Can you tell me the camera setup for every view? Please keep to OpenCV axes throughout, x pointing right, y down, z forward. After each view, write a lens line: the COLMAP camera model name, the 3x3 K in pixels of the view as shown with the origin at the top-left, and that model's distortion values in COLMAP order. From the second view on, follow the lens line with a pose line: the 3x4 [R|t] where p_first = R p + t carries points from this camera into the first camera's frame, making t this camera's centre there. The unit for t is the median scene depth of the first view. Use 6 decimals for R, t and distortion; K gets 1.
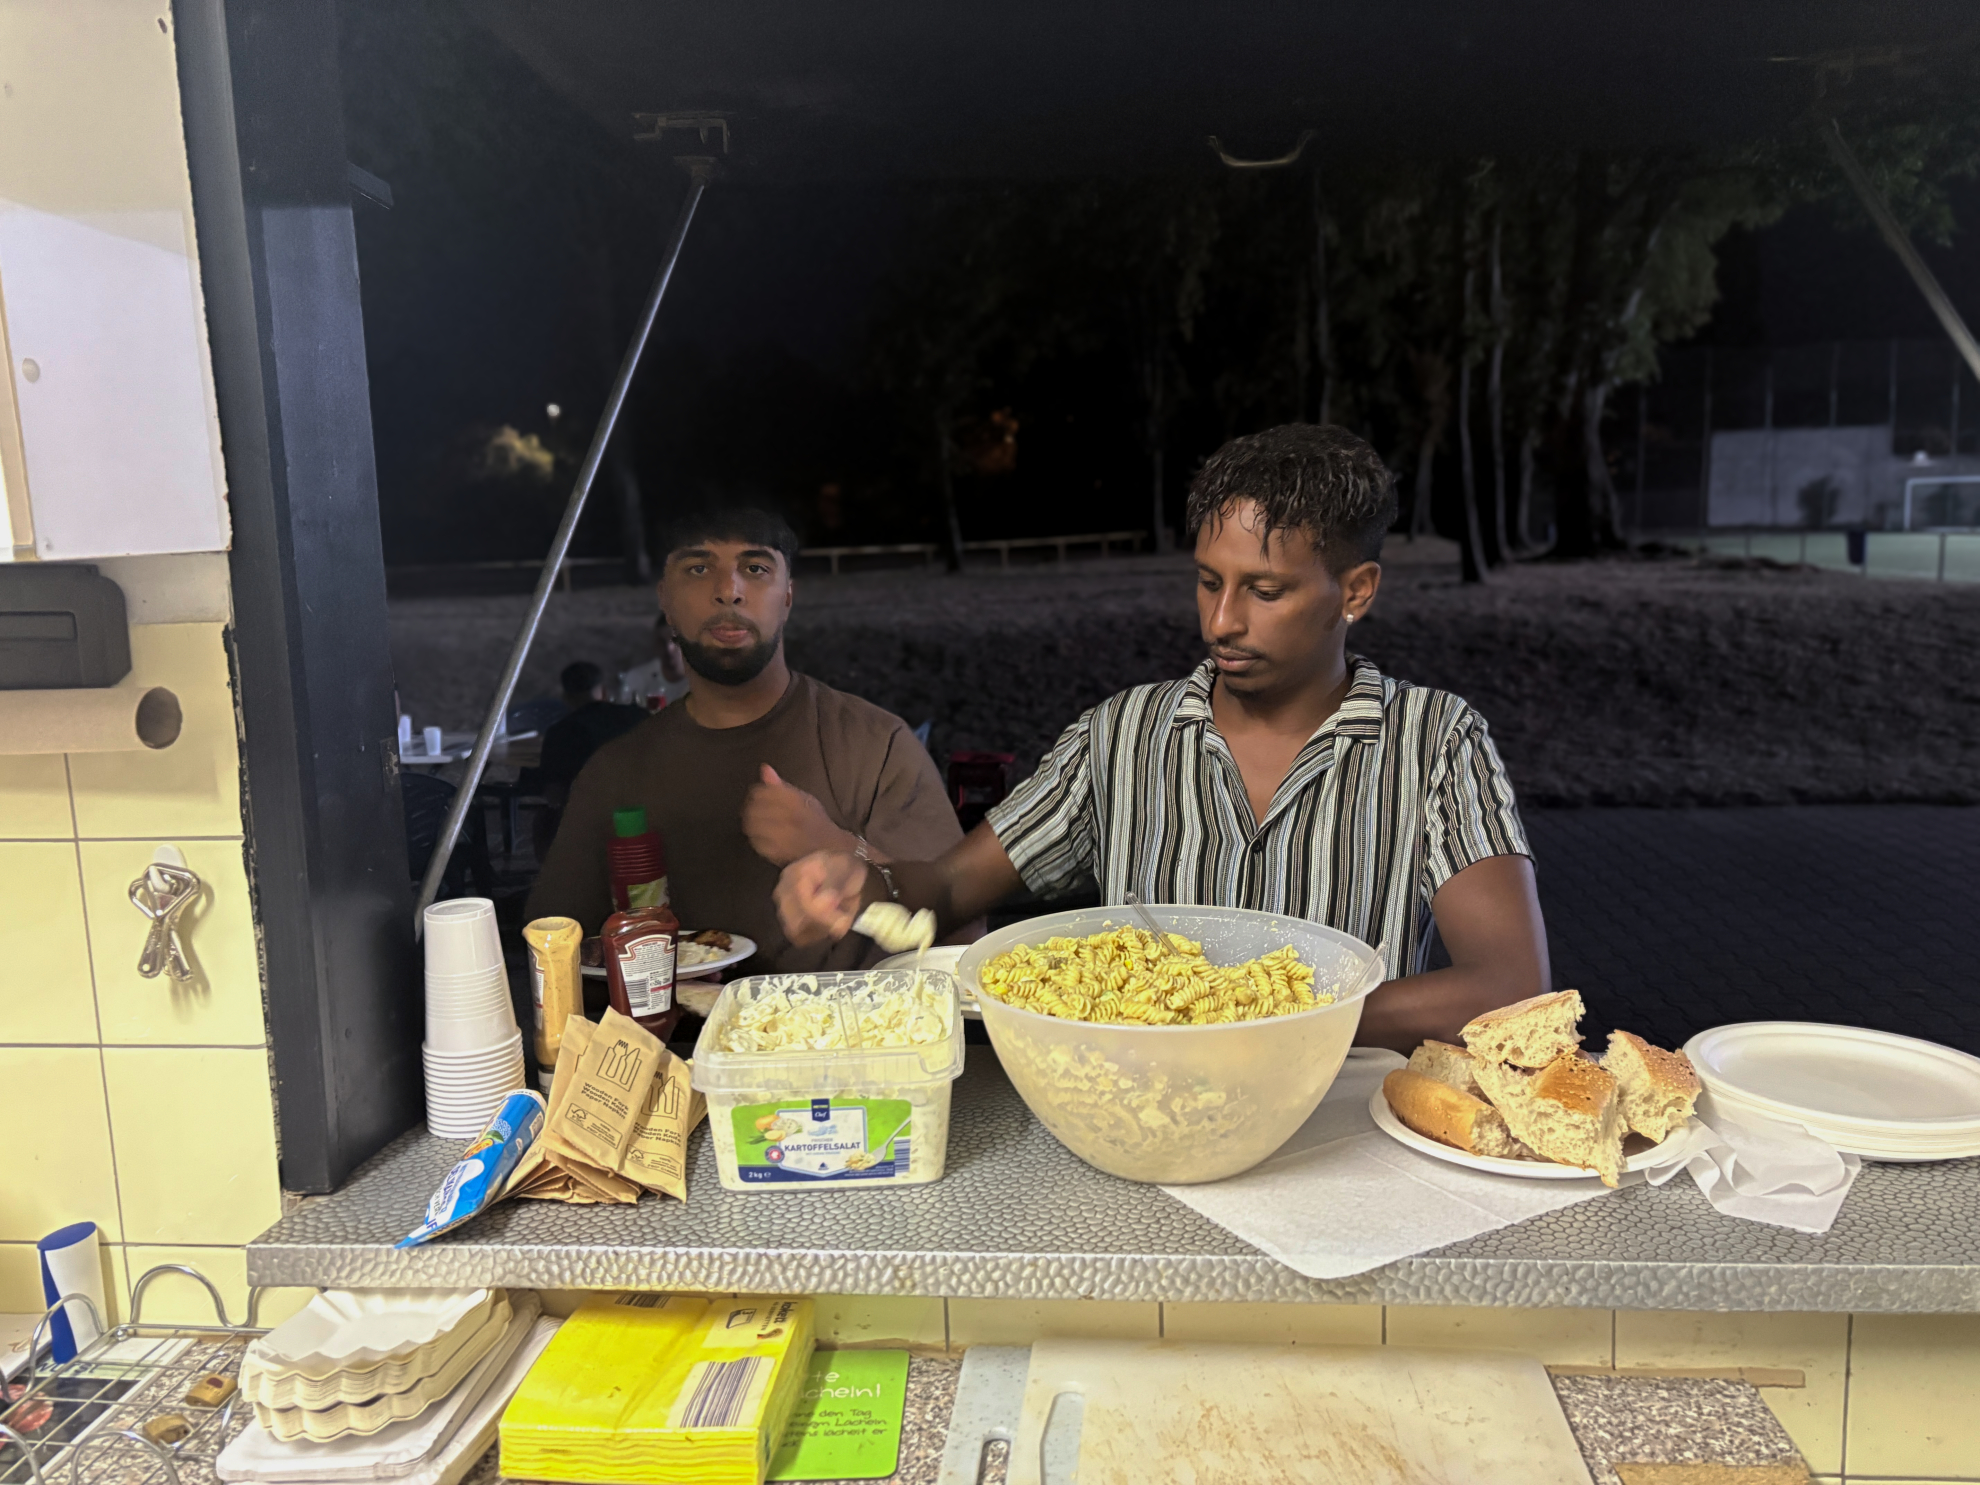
lens RADIAL K [[1492.0, 0, 999.1], [0, 1492.0, 747.6], [0, 0, 1]] dist [0.051296, -0.049039]
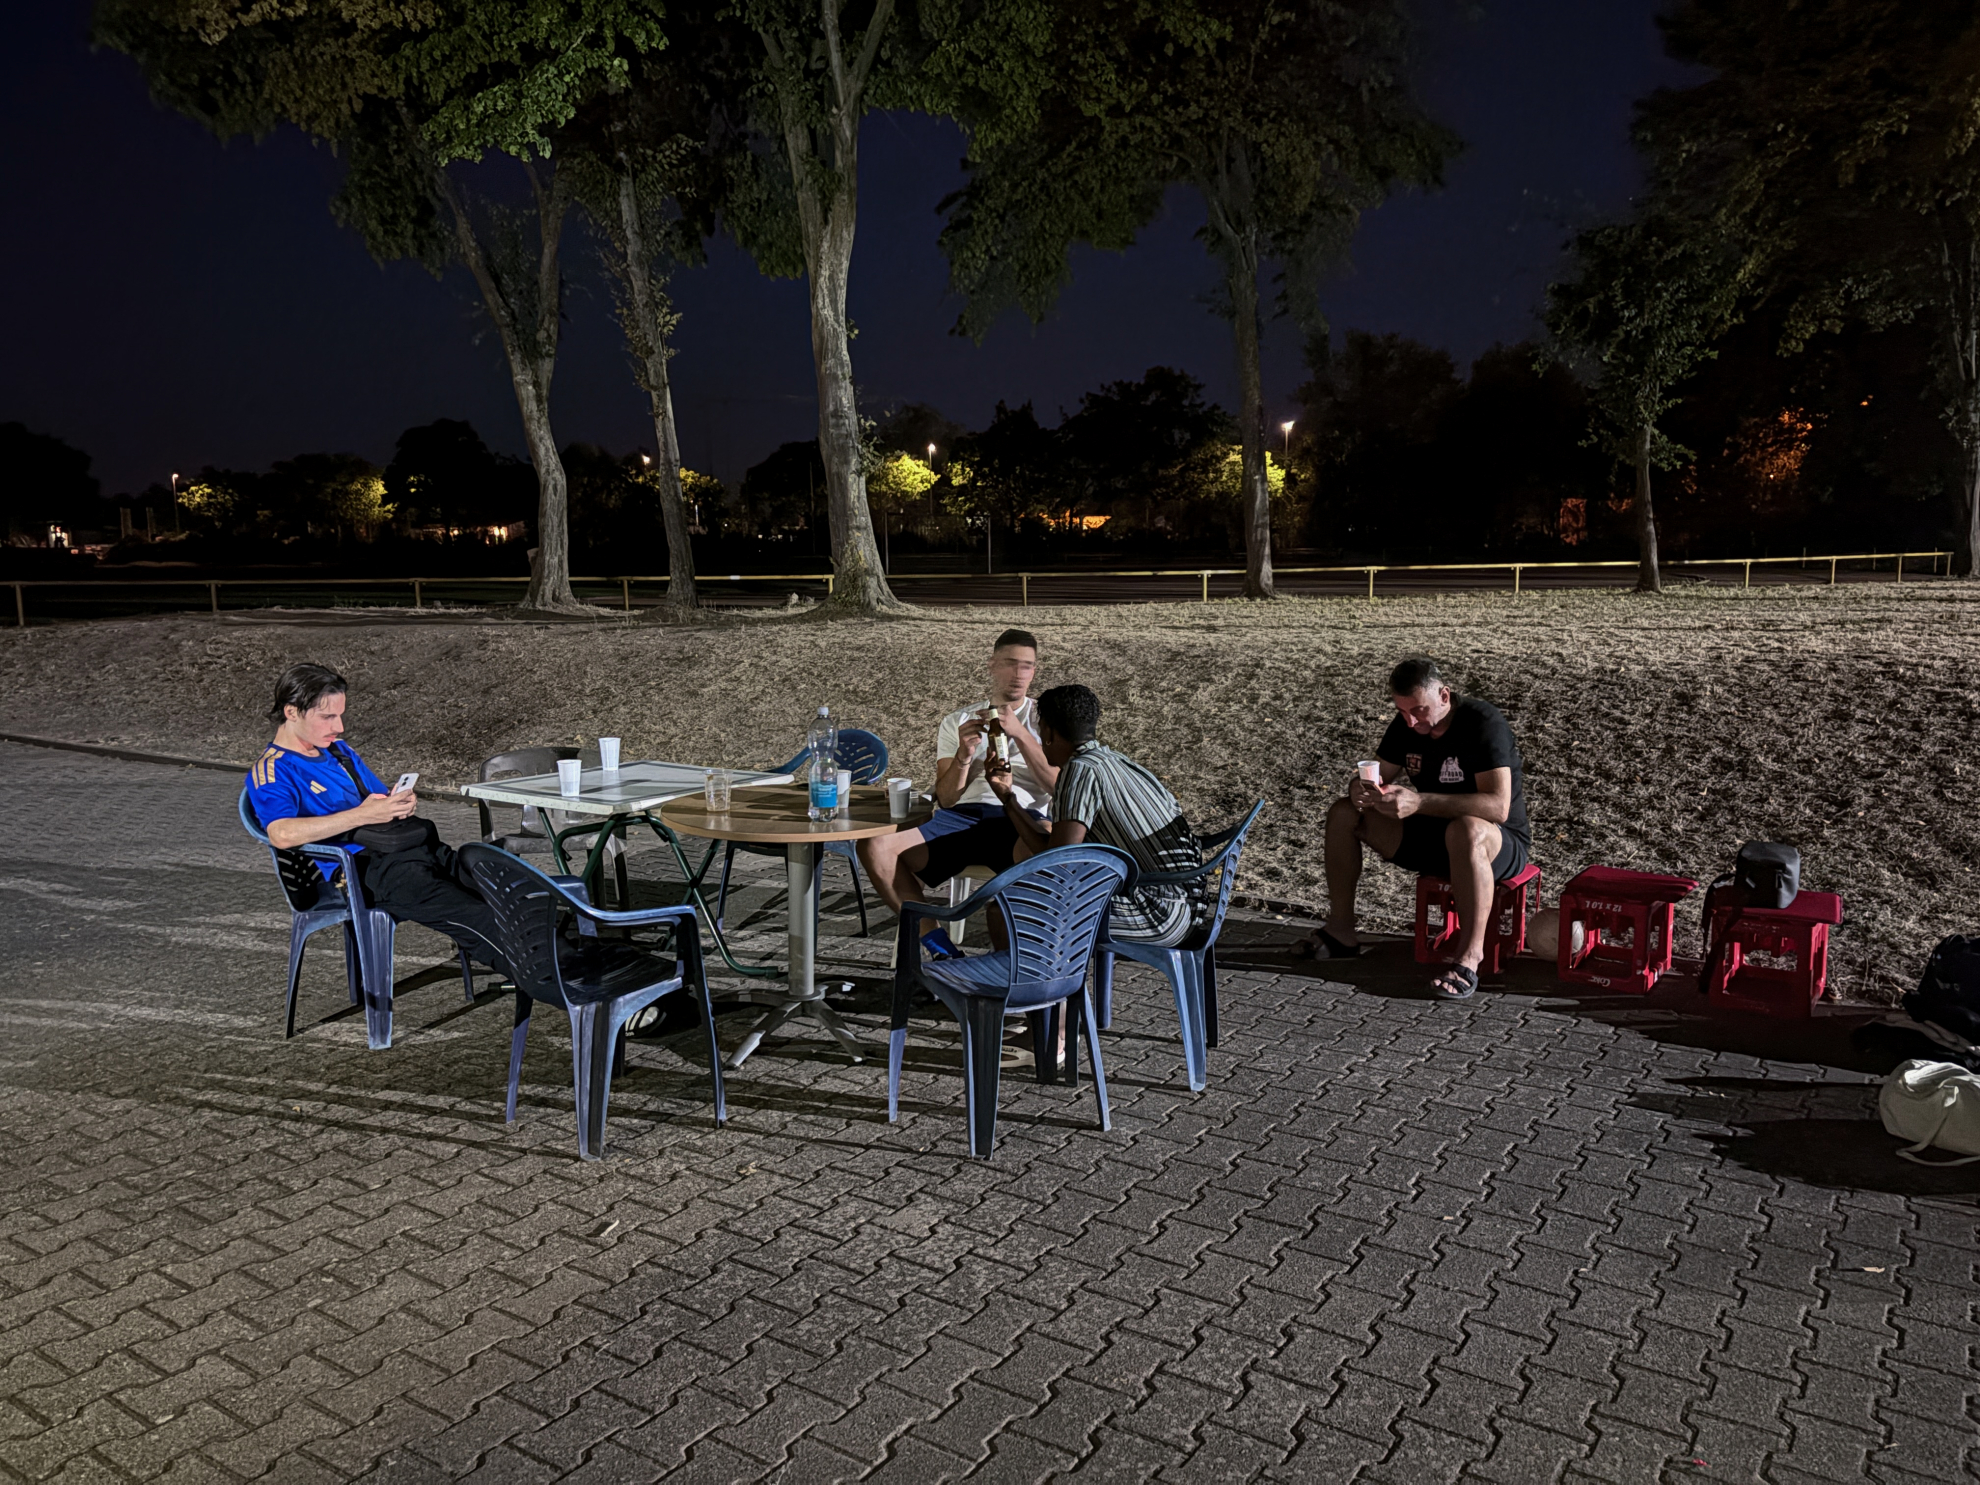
lens RADIAL K [[1492.0, 0, 998.6], [0, 1492.0, 740.0], [0, 0, 1]] dist [0.051296, -0.049039]
pose [[0.886052, 0.074227, -0.457605, 0.077079], [-0.081751, 0.996647, 0.003371, -0.025575], [0.456321, 0.034423, 0.889149, 0.254852]]
